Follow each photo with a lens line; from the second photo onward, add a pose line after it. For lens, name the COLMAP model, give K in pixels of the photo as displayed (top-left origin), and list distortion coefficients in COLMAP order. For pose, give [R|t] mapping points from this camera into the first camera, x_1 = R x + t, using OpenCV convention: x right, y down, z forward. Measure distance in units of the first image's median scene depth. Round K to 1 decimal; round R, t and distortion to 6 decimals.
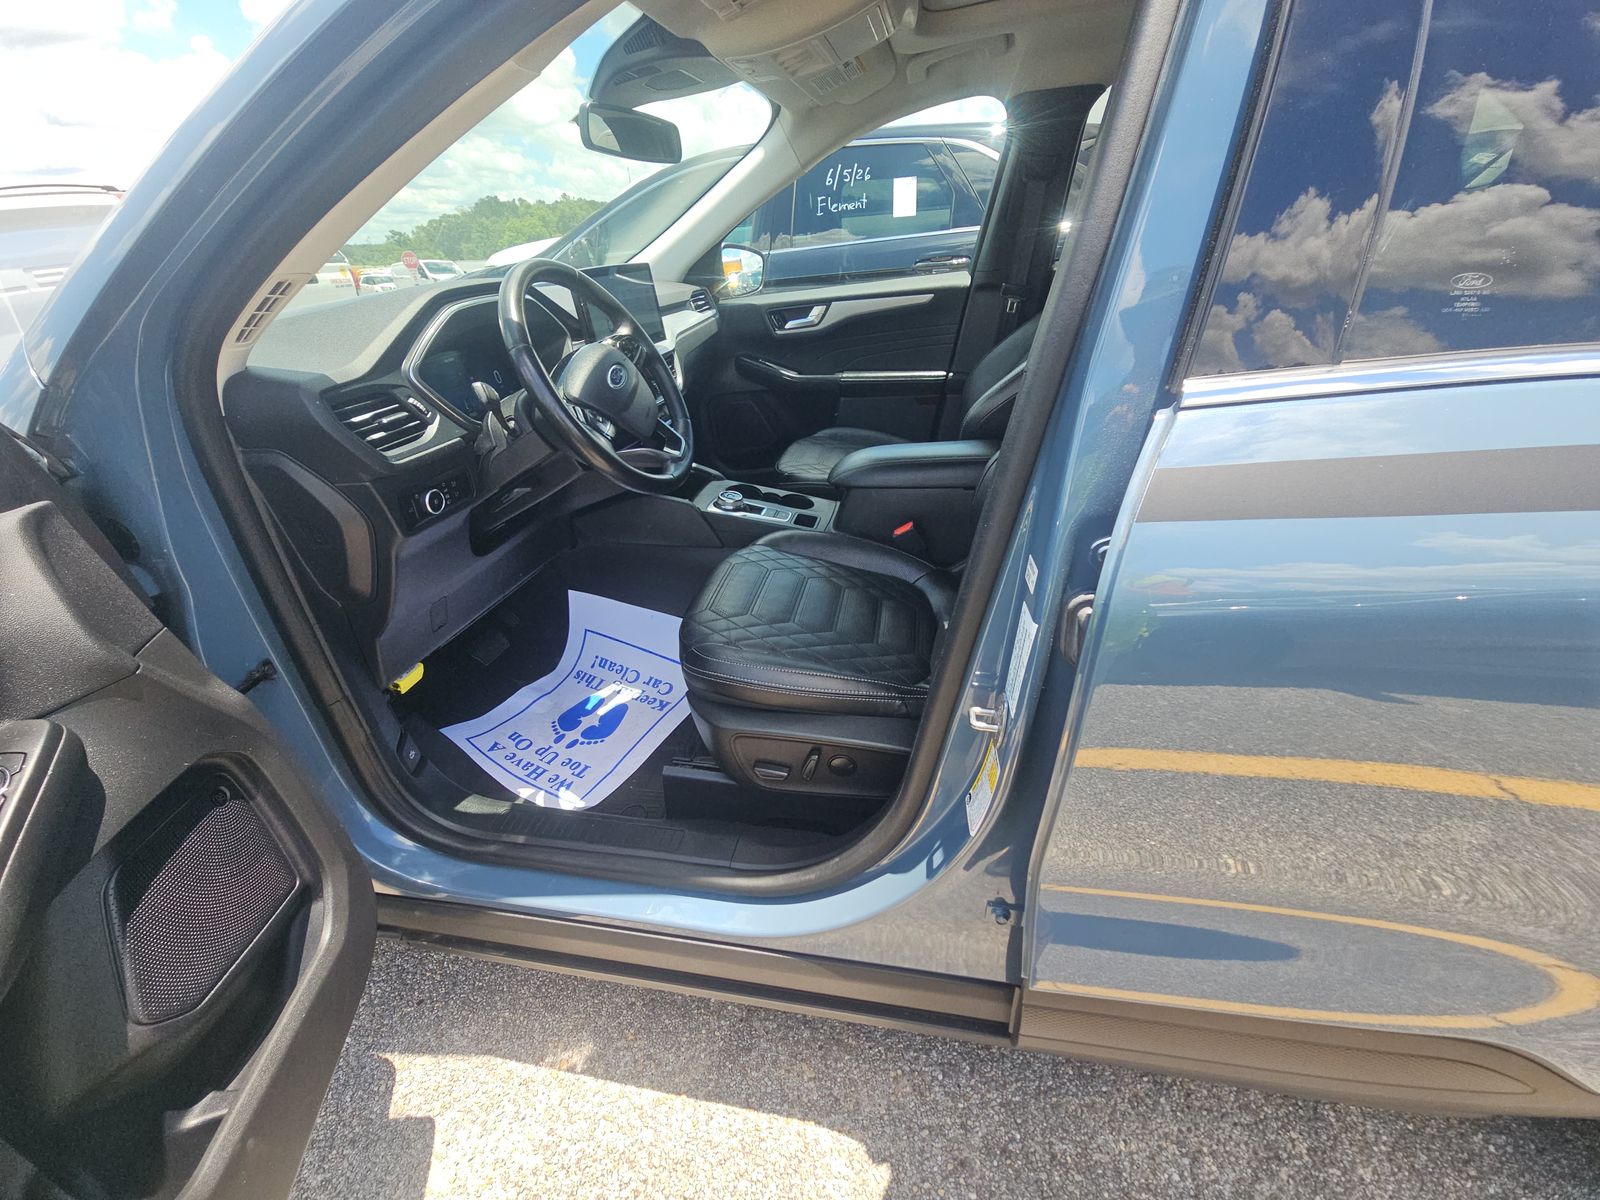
lens RADIAL K [[645.0, 0, 799.6], [0, 645.0, 601.9], [0, 0, 1]] dist [0.010570, -0.009205]
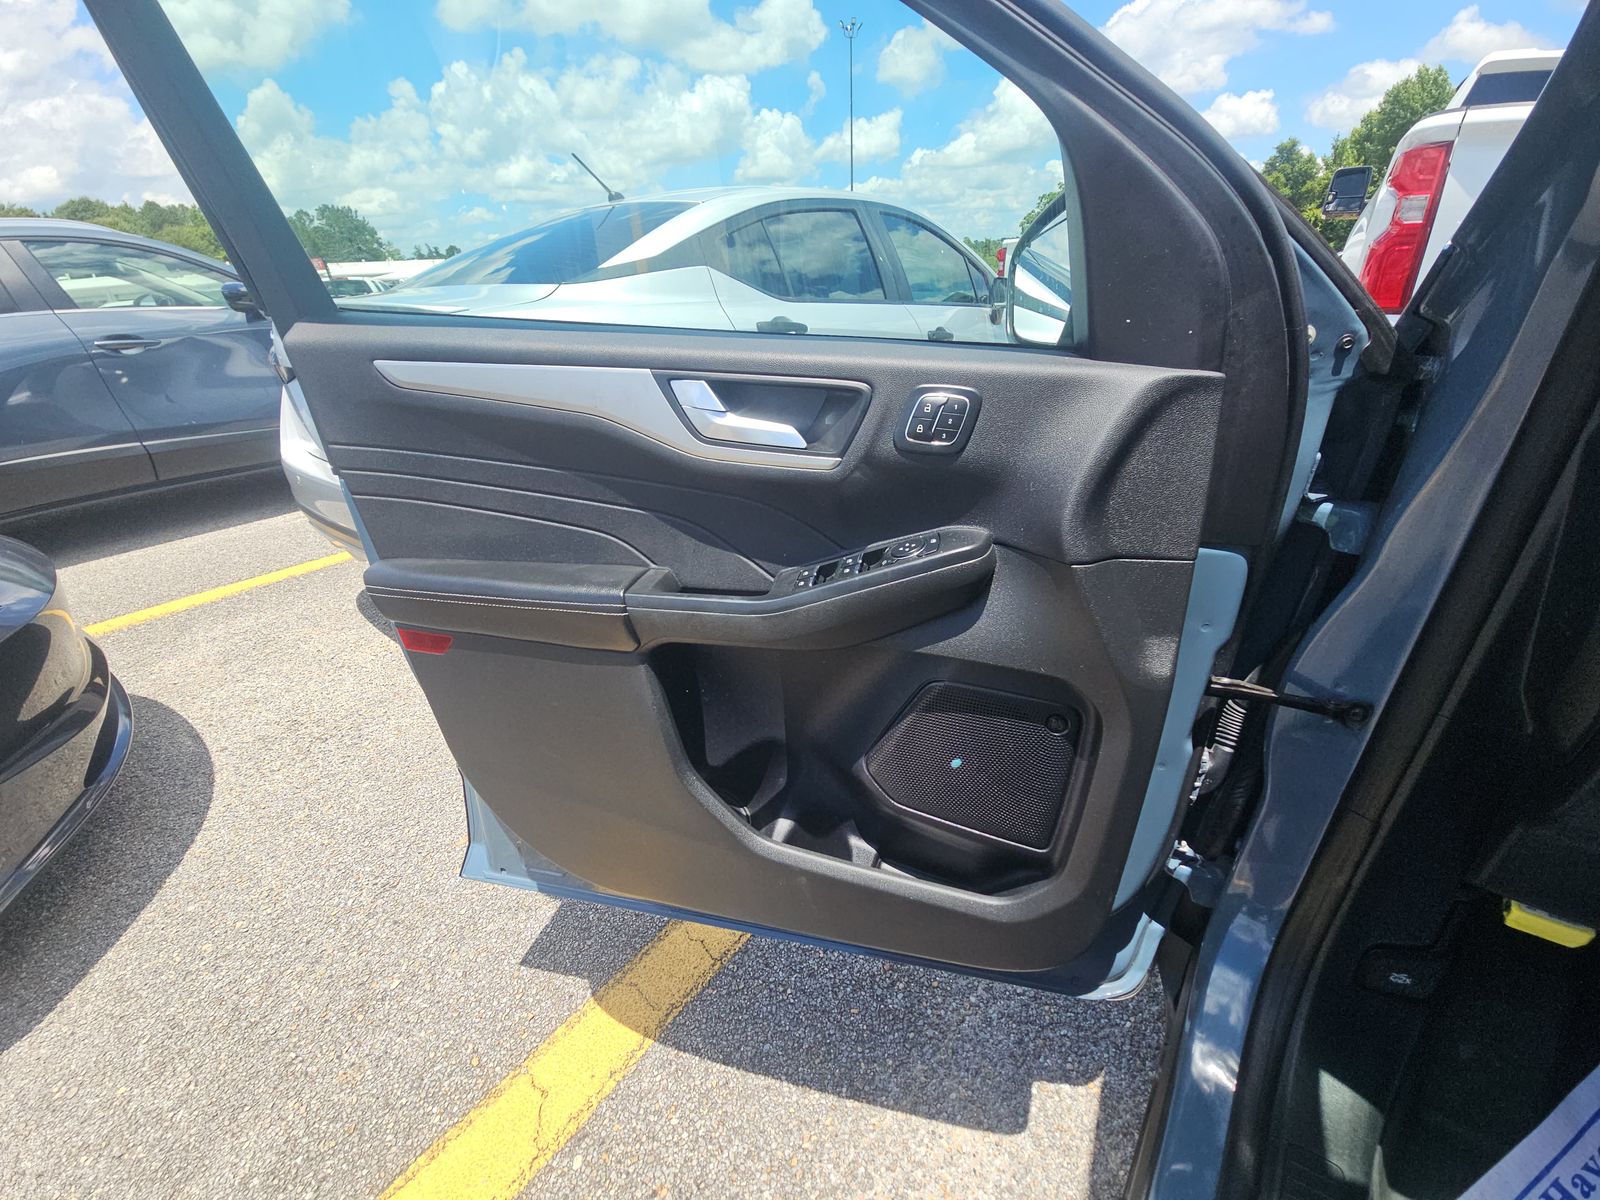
lens RADIAL K [[645.0, 0, 799.6], [0, 645.0, 601.9], [0, 0, 1]] dist [0.010570, -0.009205]
pose [[-0.430650, 0.469482, -0.770796, -0.077353], [-0.386966, 0.675512, 0.627647, -0.146994], [0.815352, 0.568568, -0.109236, 0.430443]]
